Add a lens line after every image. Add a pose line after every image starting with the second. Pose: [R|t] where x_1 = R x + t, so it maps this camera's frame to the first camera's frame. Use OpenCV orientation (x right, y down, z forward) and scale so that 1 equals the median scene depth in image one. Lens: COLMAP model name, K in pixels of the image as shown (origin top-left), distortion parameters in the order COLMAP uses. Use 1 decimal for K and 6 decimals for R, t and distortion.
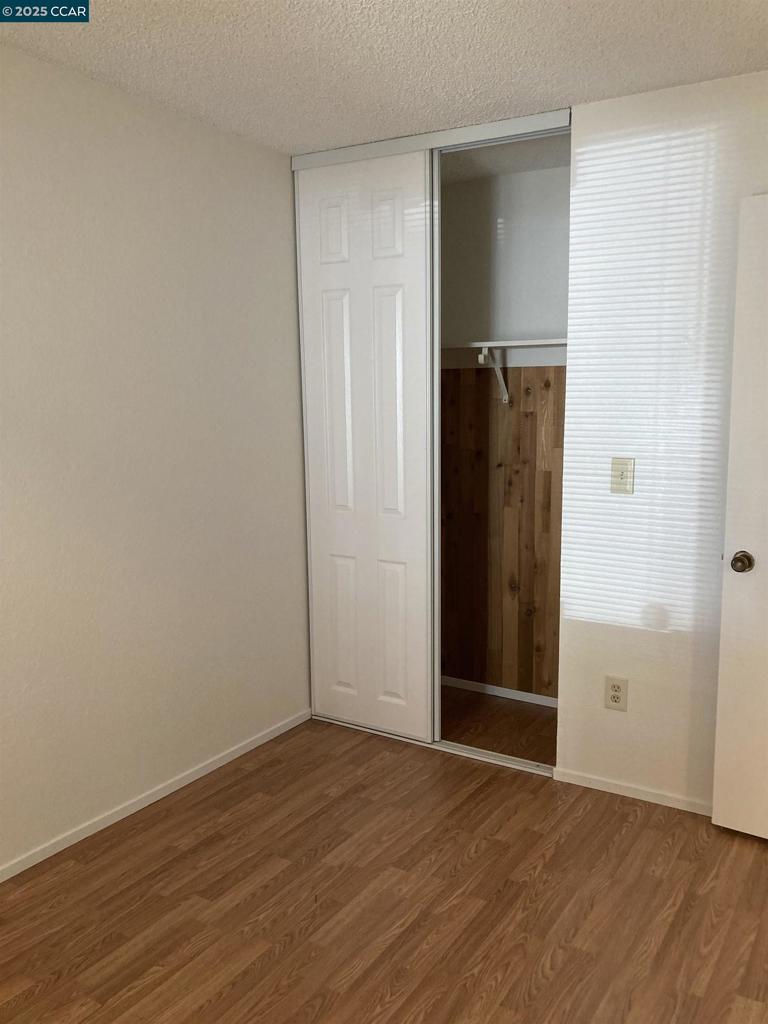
lens RADIAL K [[842.4, 0, 383.1], [0, 842.4, 510.6], [0, 0, 1]] dist [0.047408, -0.001799]
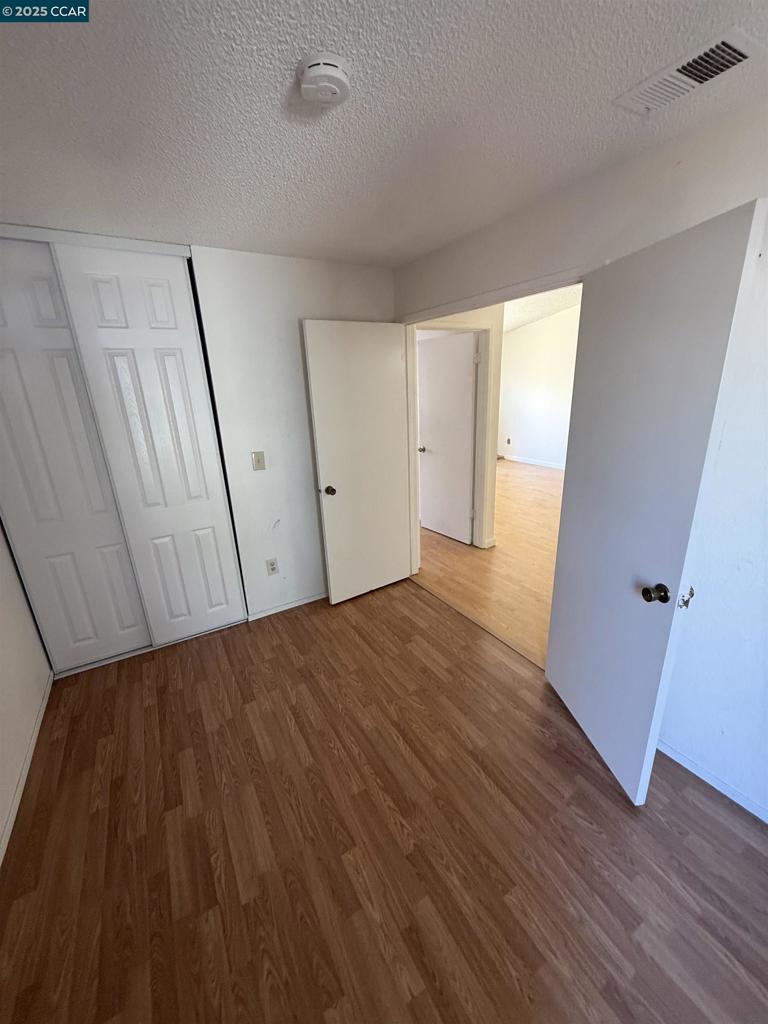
lens RADIAL K [[410.2, 0, 379.5], [0, 410.2, 504.7], [0, 0, 1]] dist [0.013166, 0.000186]
pose [[0.455299, -0.264263, 0.850217, -0.507636], [0.141271, 0.964281, 0.224064, -0.142632], [-0.879059, 0.018094, 0.476369, 0.355005]]
